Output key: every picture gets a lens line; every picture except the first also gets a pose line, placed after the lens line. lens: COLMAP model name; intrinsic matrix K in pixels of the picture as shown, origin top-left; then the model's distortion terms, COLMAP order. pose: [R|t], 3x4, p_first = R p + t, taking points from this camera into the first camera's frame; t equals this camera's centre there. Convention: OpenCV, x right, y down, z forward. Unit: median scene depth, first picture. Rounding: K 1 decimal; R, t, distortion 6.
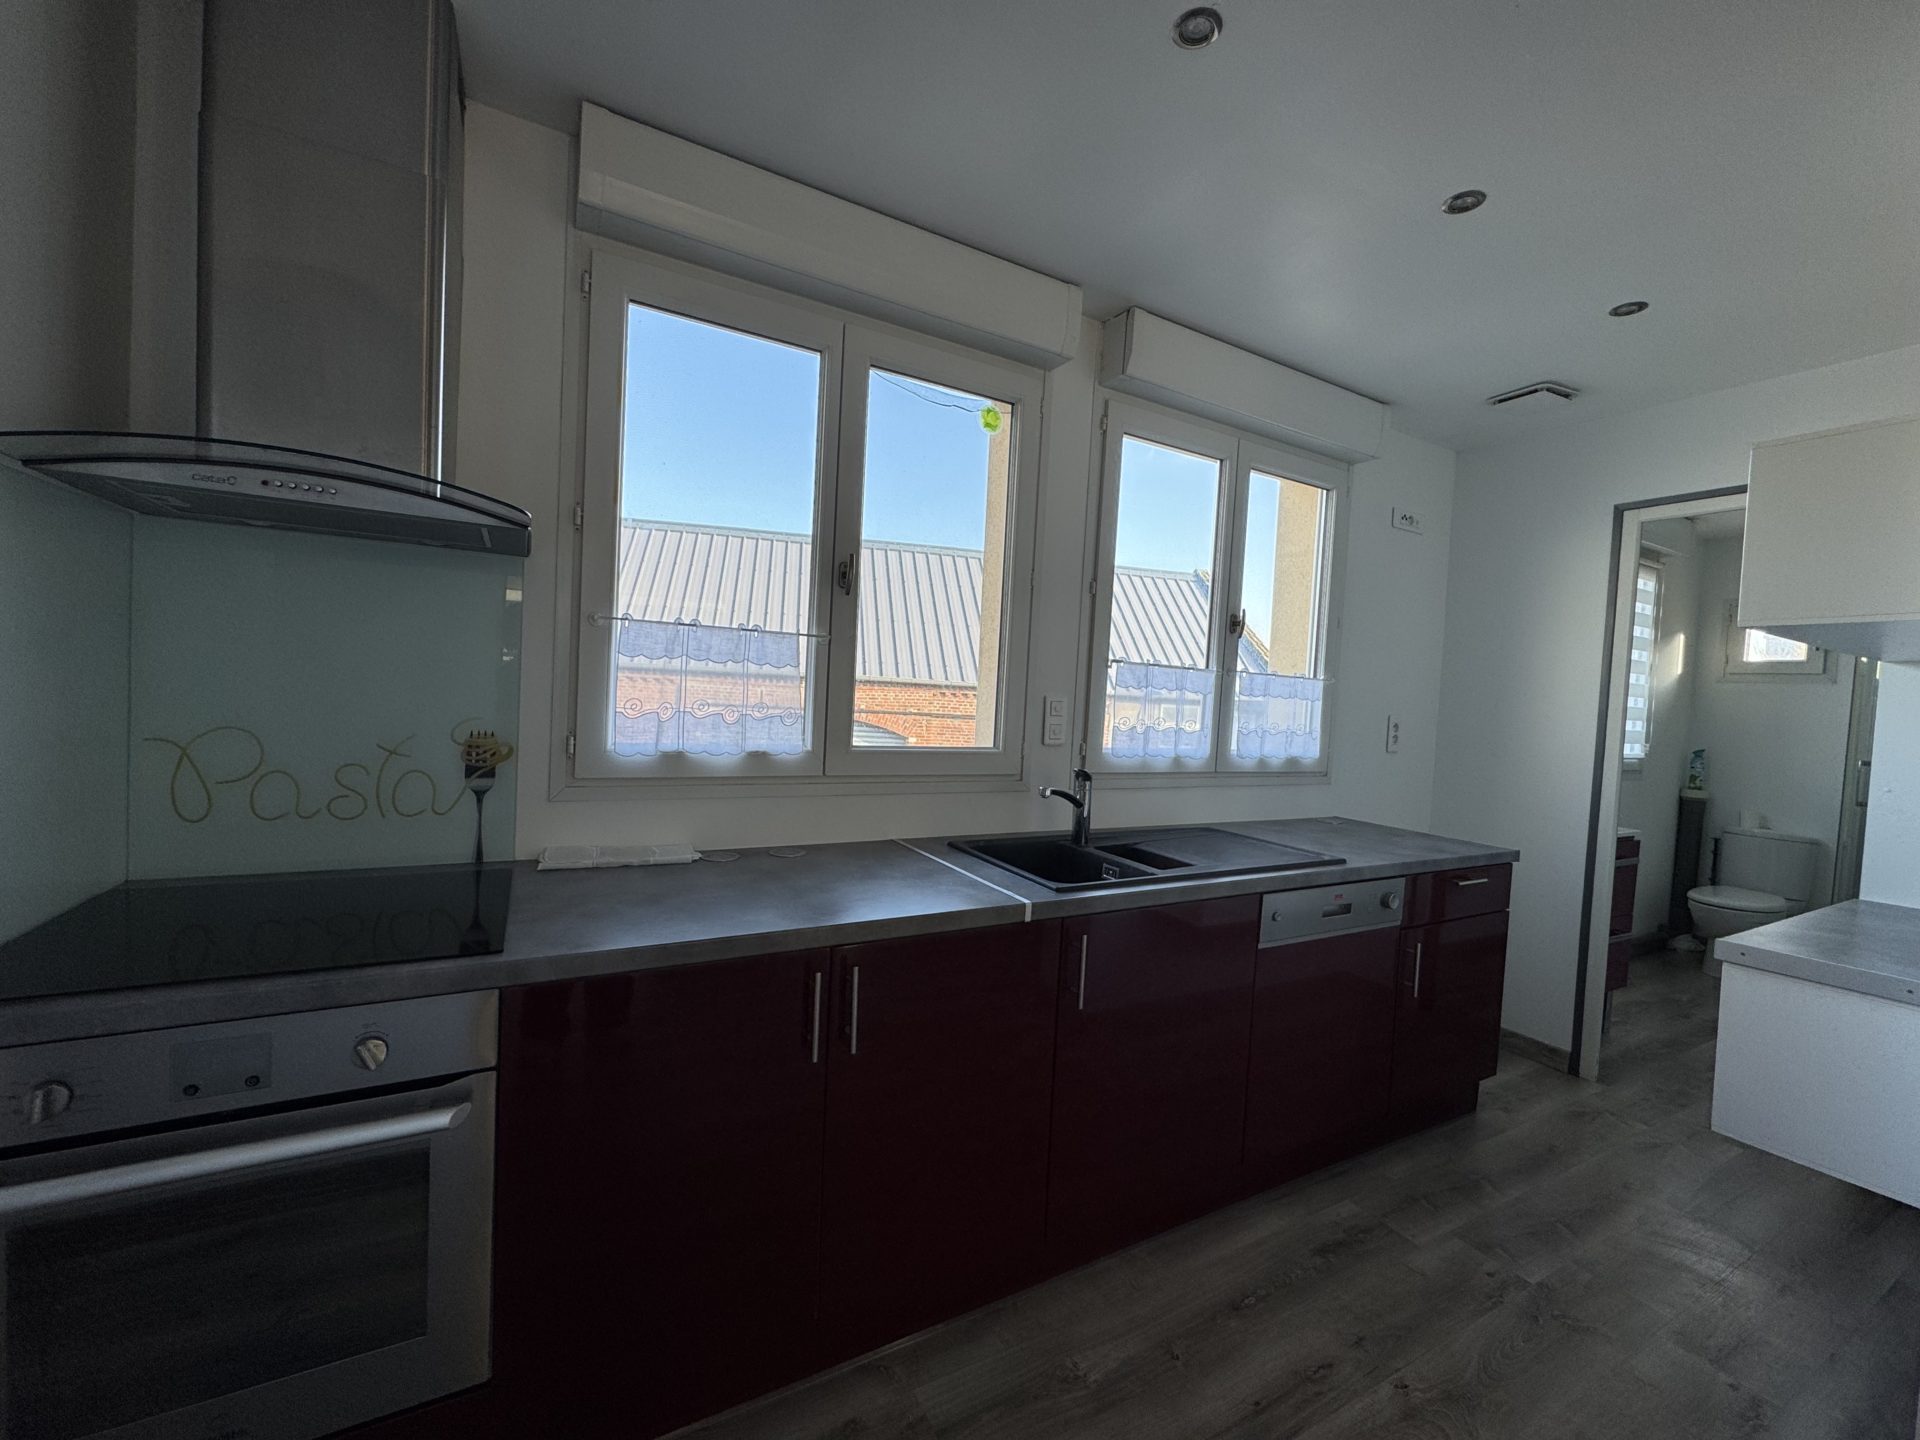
lens RADIAL K [[762.5, 0, 960.2], [0, 762.5, 723.6], [0, 0, 1]] dist [-0.005132, 0.000765]
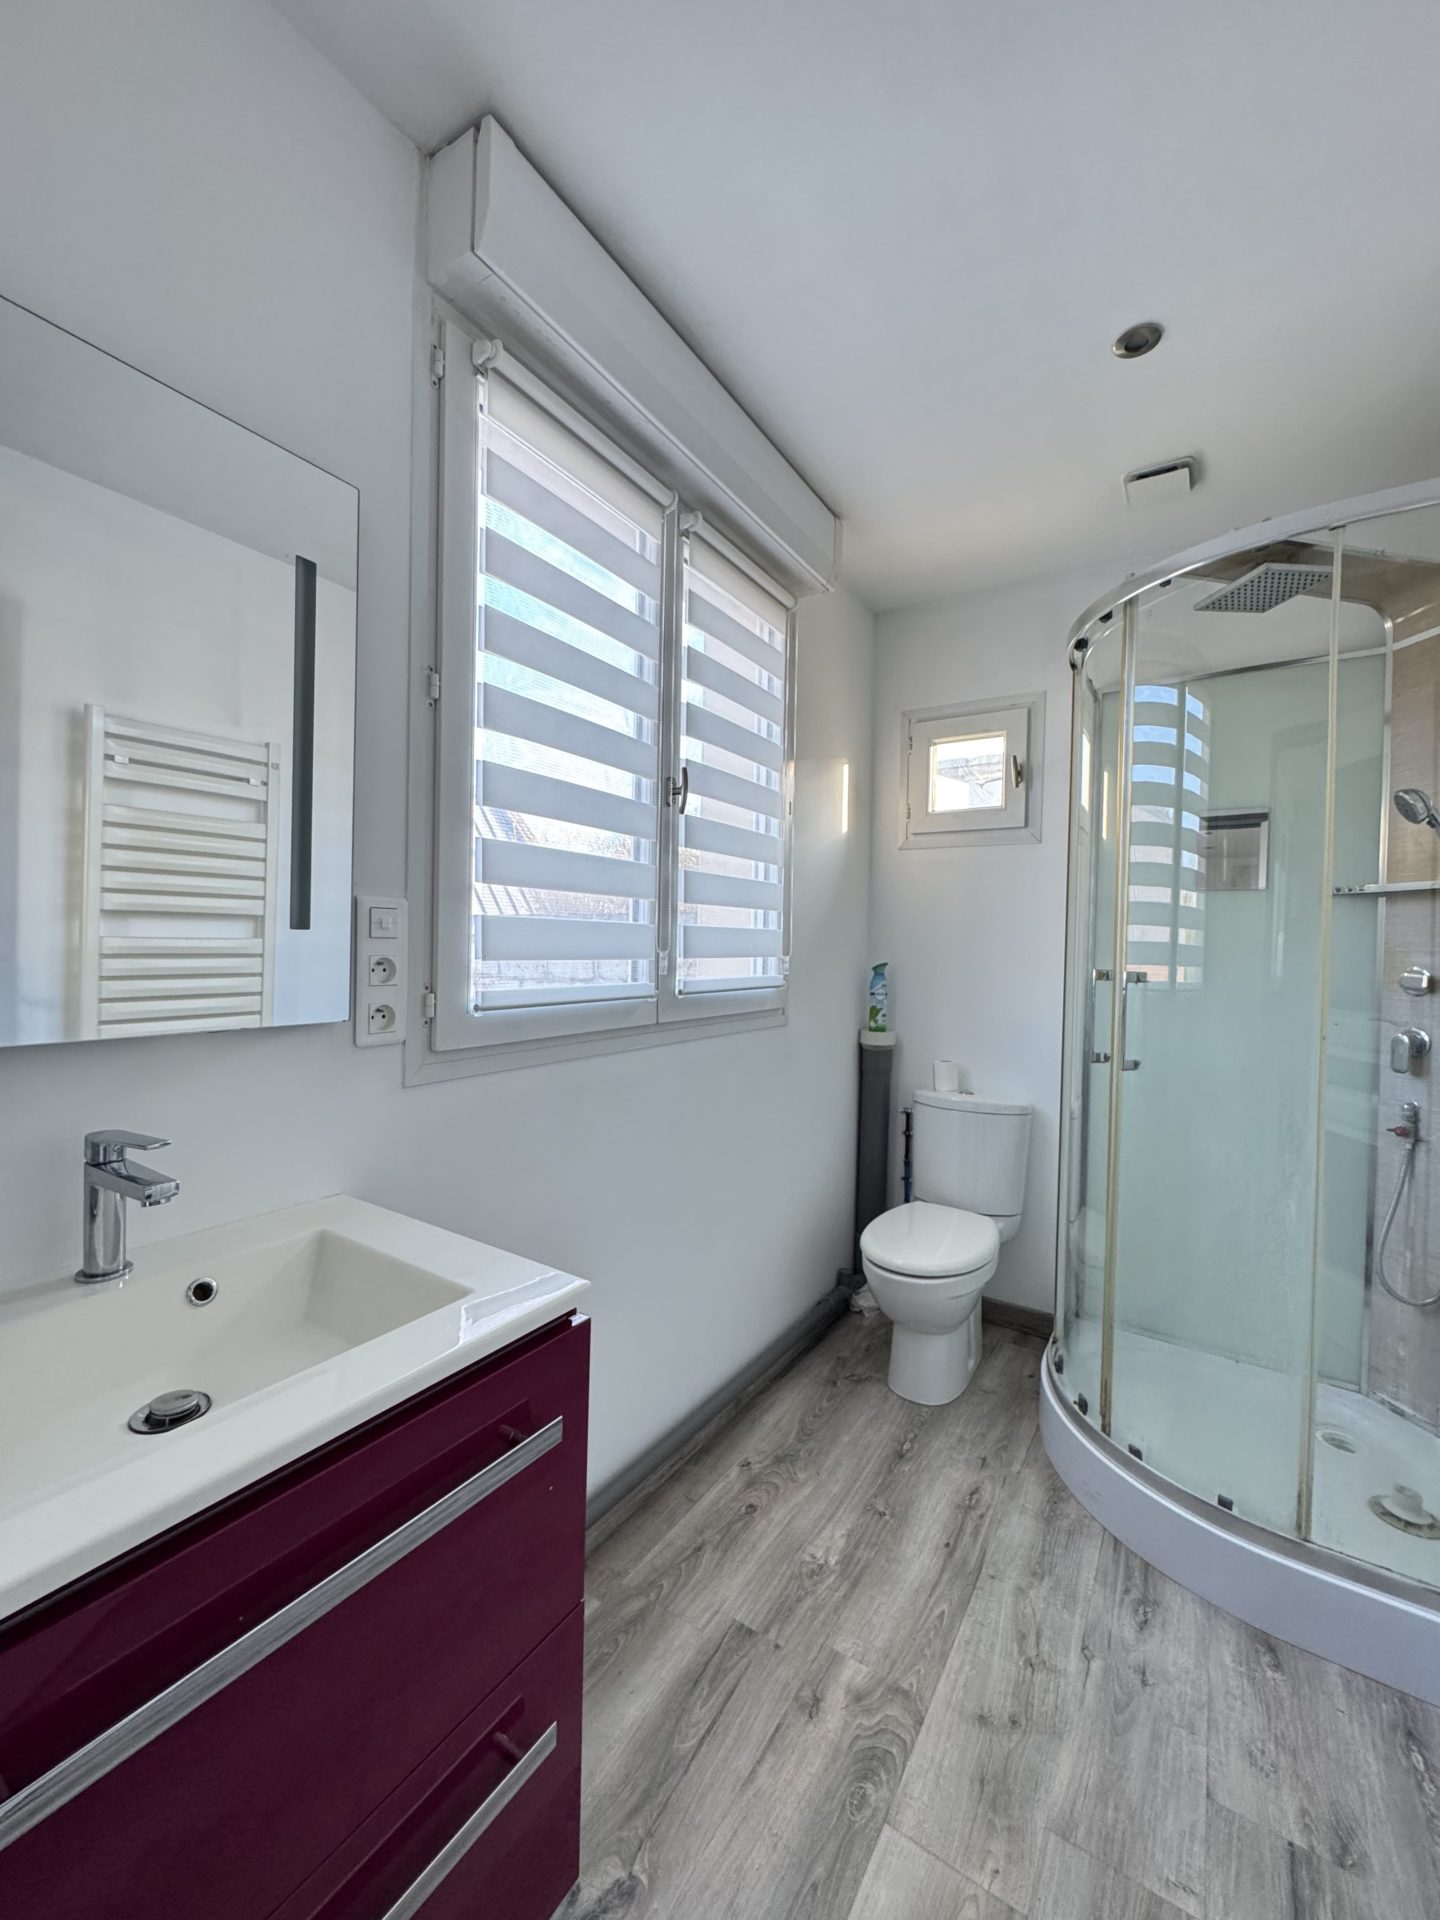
lens RADIAL K [[762.5, 0, 717.4], [0, 762.5, 956.9], [0, 0, 1]] dist [-0.005132, 0.000765]
pose [[0.882408, -0.041842, 0.468621, 0.587552], [0.044756, 0.998986, 0.004922, 0.020749], [-0.468352, 0.016630, 0.883386, 0.537868]]
